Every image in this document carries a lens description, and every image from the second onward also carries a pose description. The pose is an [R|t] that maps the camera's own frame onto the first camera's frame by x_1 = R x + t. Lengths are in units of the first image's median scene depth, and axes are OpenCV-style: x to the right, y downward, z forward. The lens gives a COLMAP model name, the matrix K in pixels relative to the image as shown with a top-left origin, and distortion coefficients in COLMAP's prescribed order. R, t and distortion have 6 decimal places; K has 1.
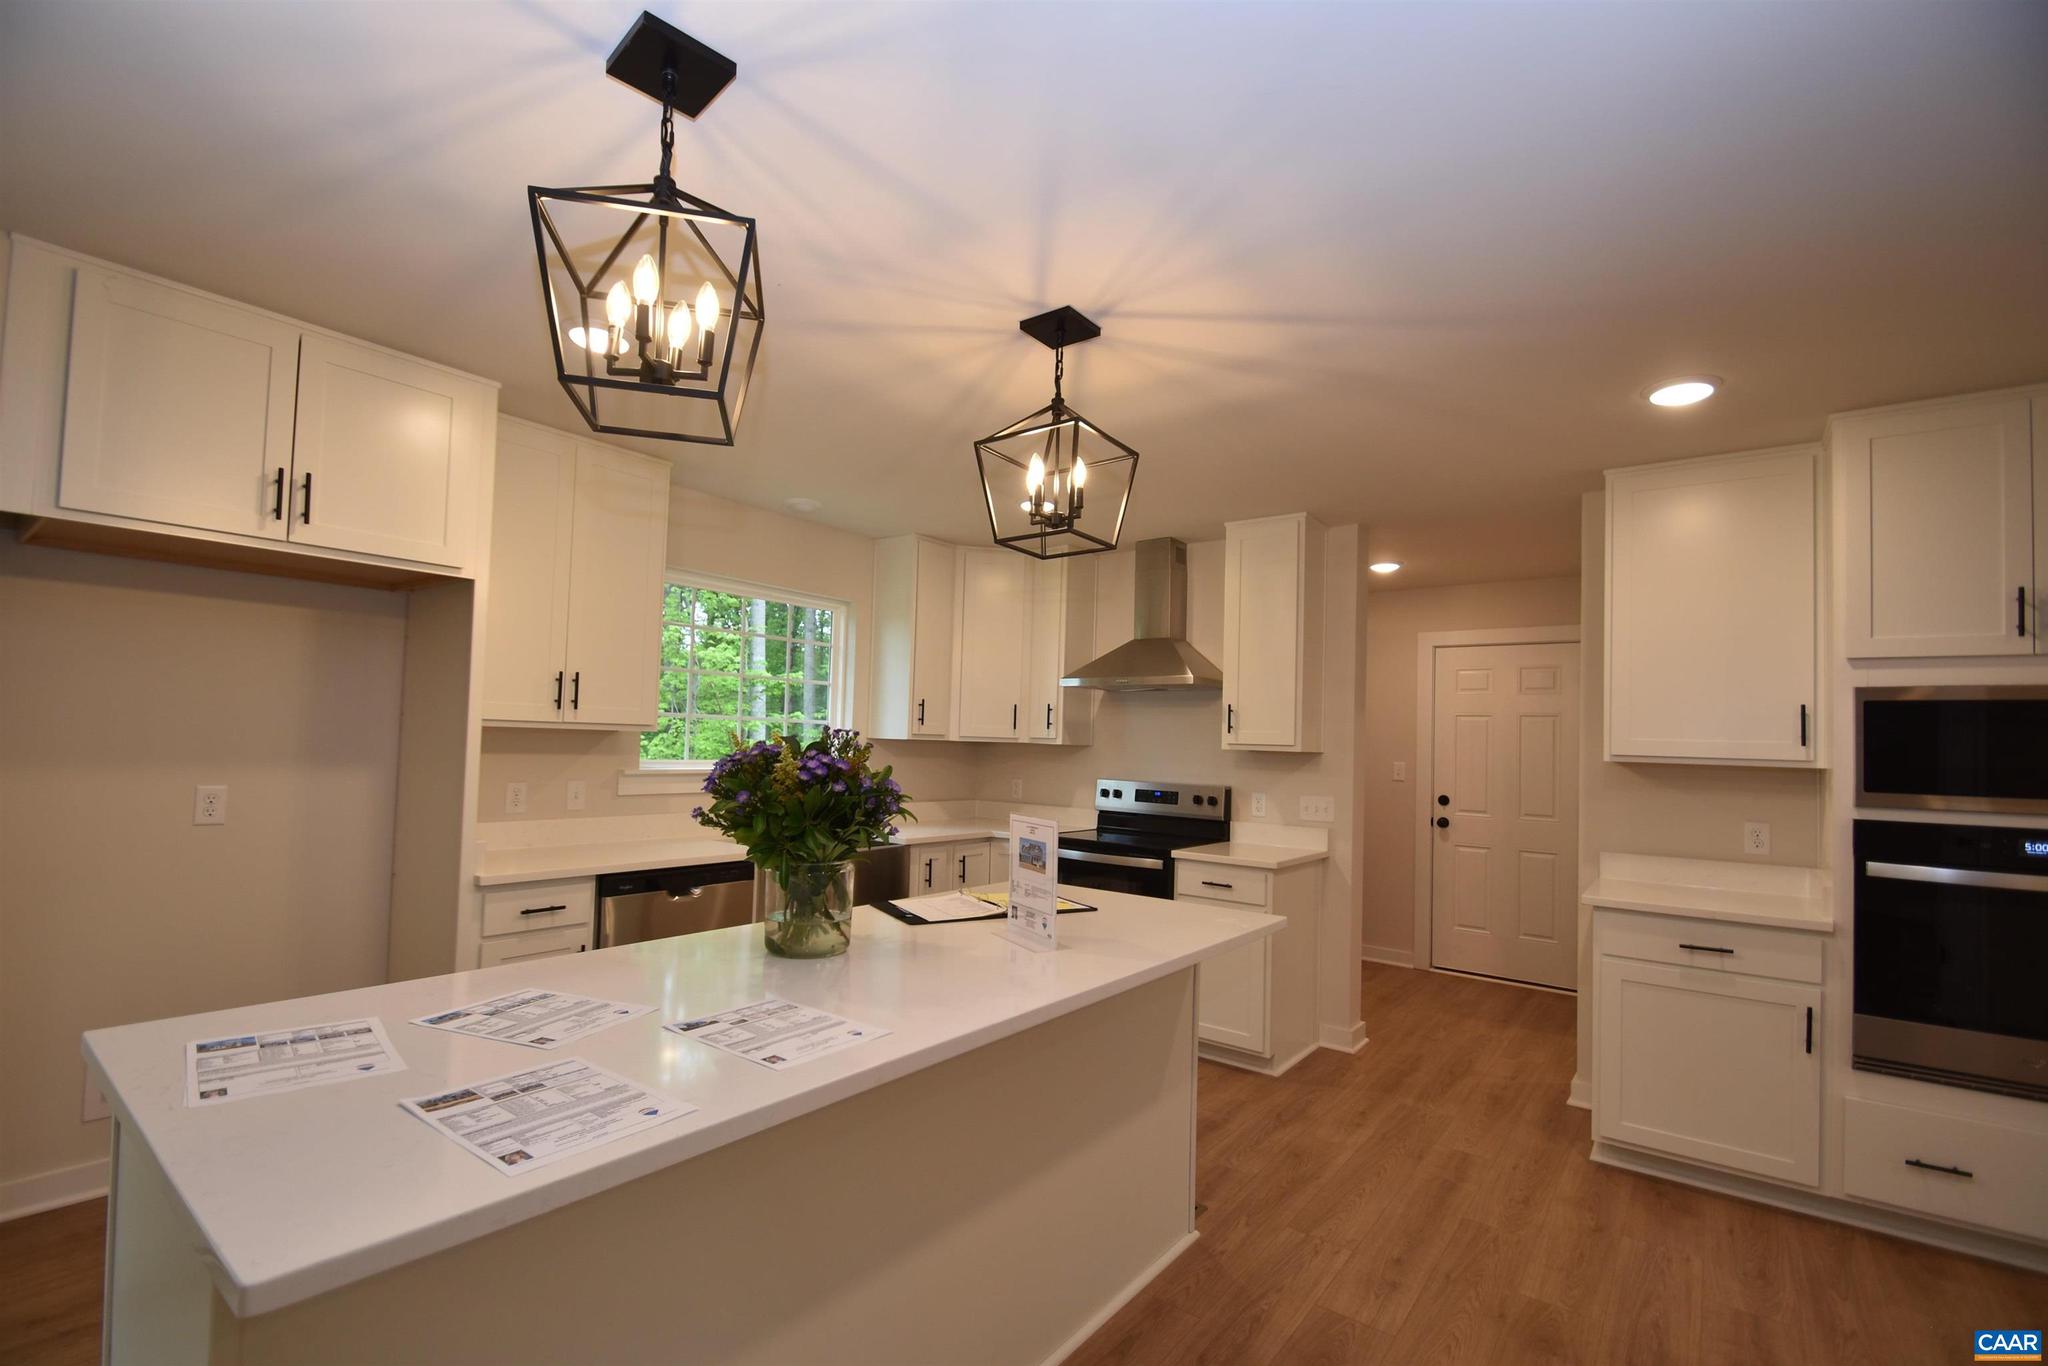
lens RADIAL K [[910.7, 0, 1029.2], [0, 910.7, 699.2], [0, 0, 1]] dist [-0.000400, -0.000937]
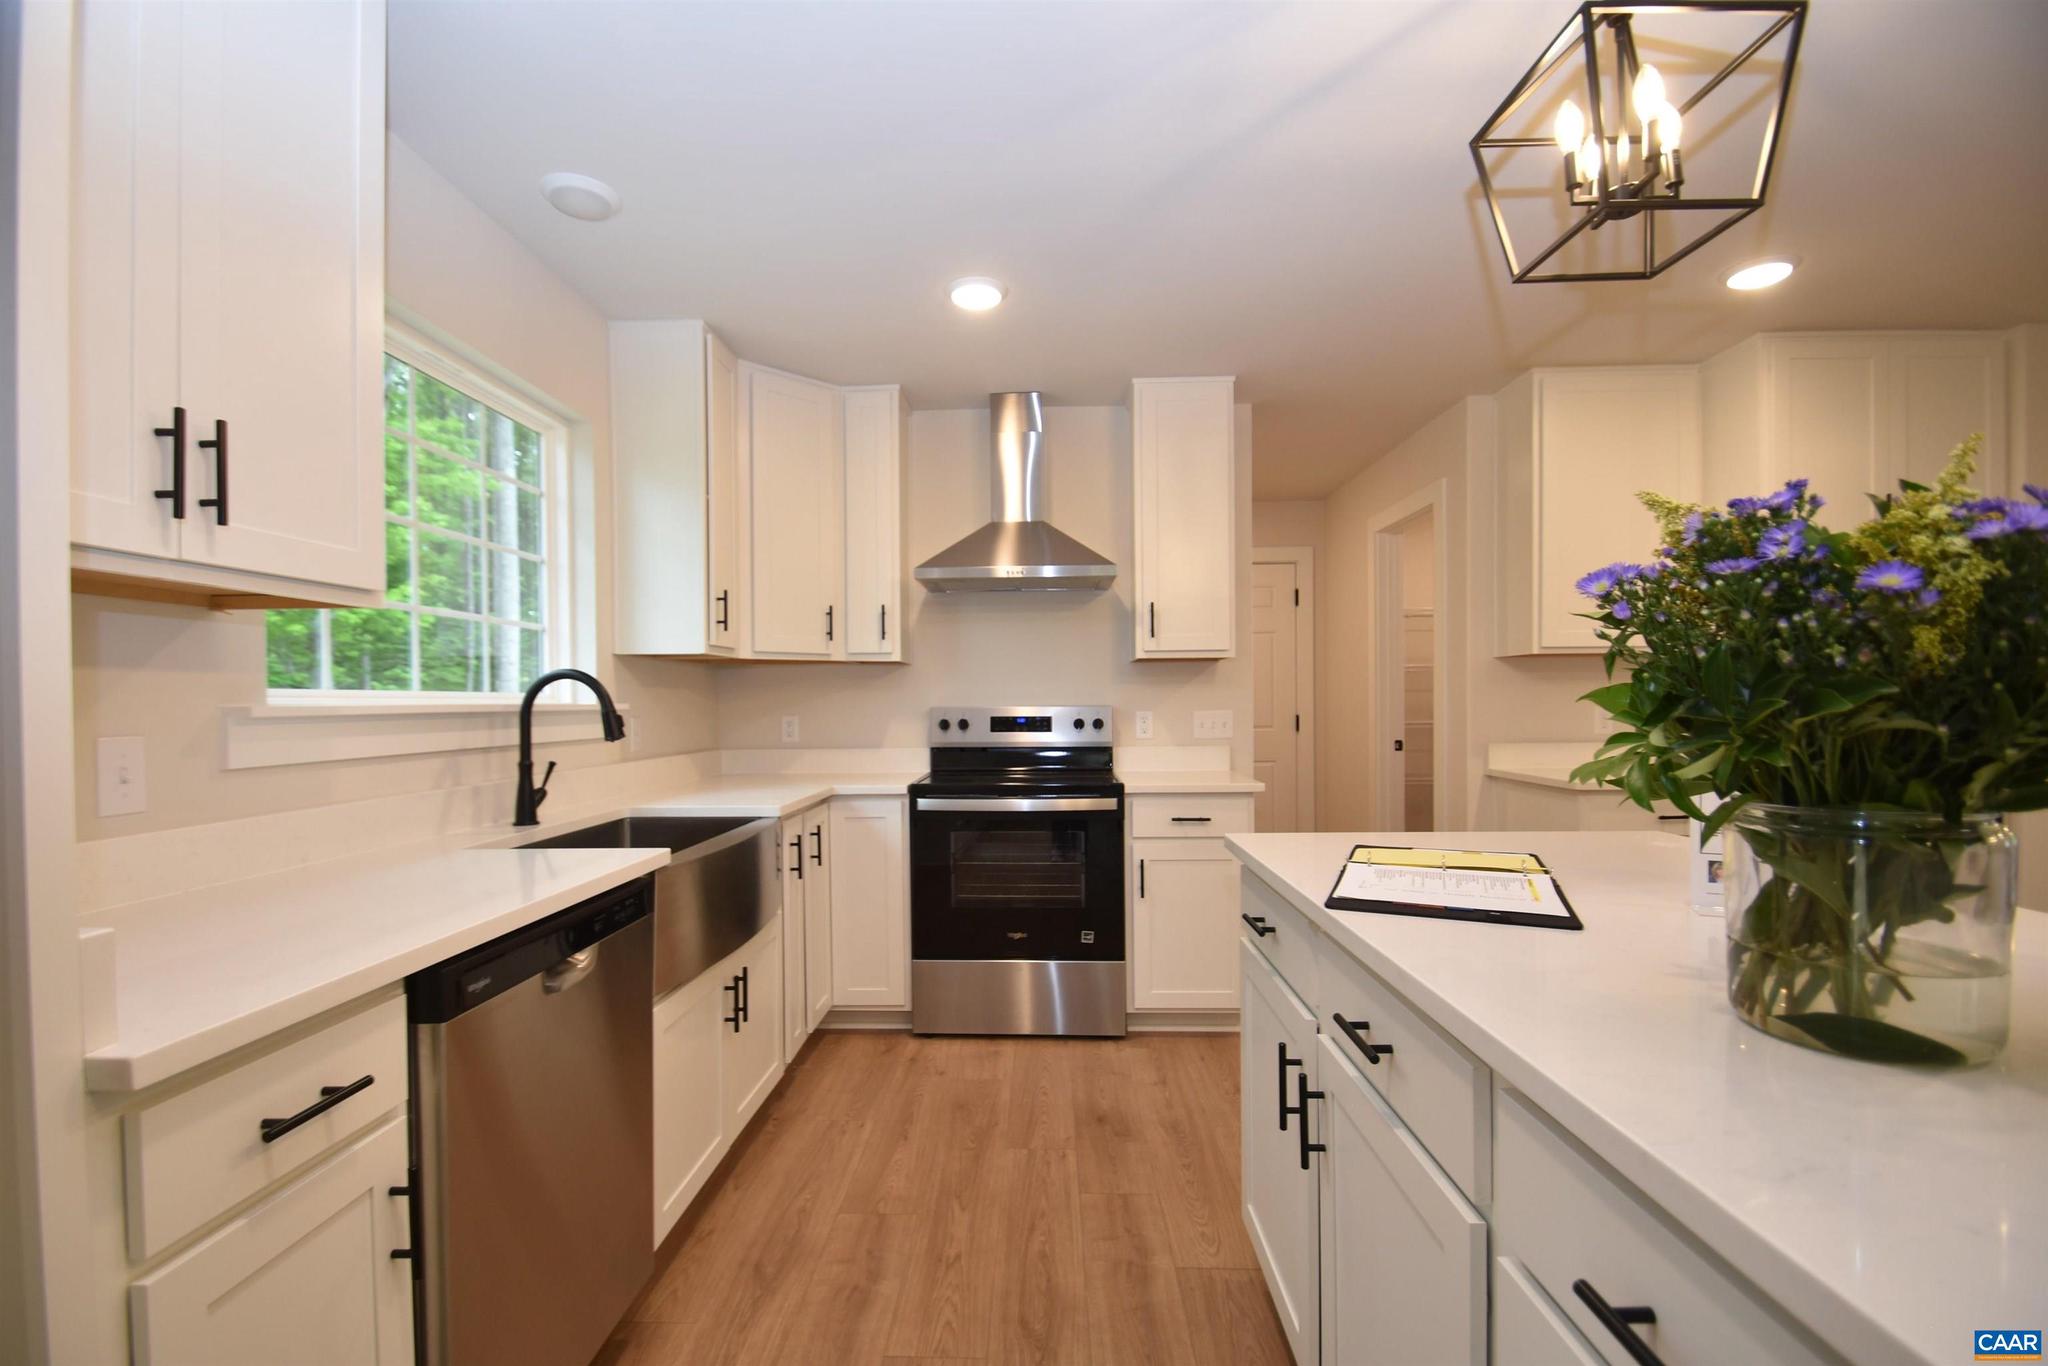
lens RADIAL K [[910.7, 0, 1019.0], [0, 910.7, 679.7], [0, 0, 1]] dist [-0.000400, -0.000937]
pose [[0.805206, -0.026046, 0.592423, -0.340356], [0.011223, 0.999525, 0.028690, 0.048116], [-0.592889, -0.016453, 0.805116, 0.388502]]
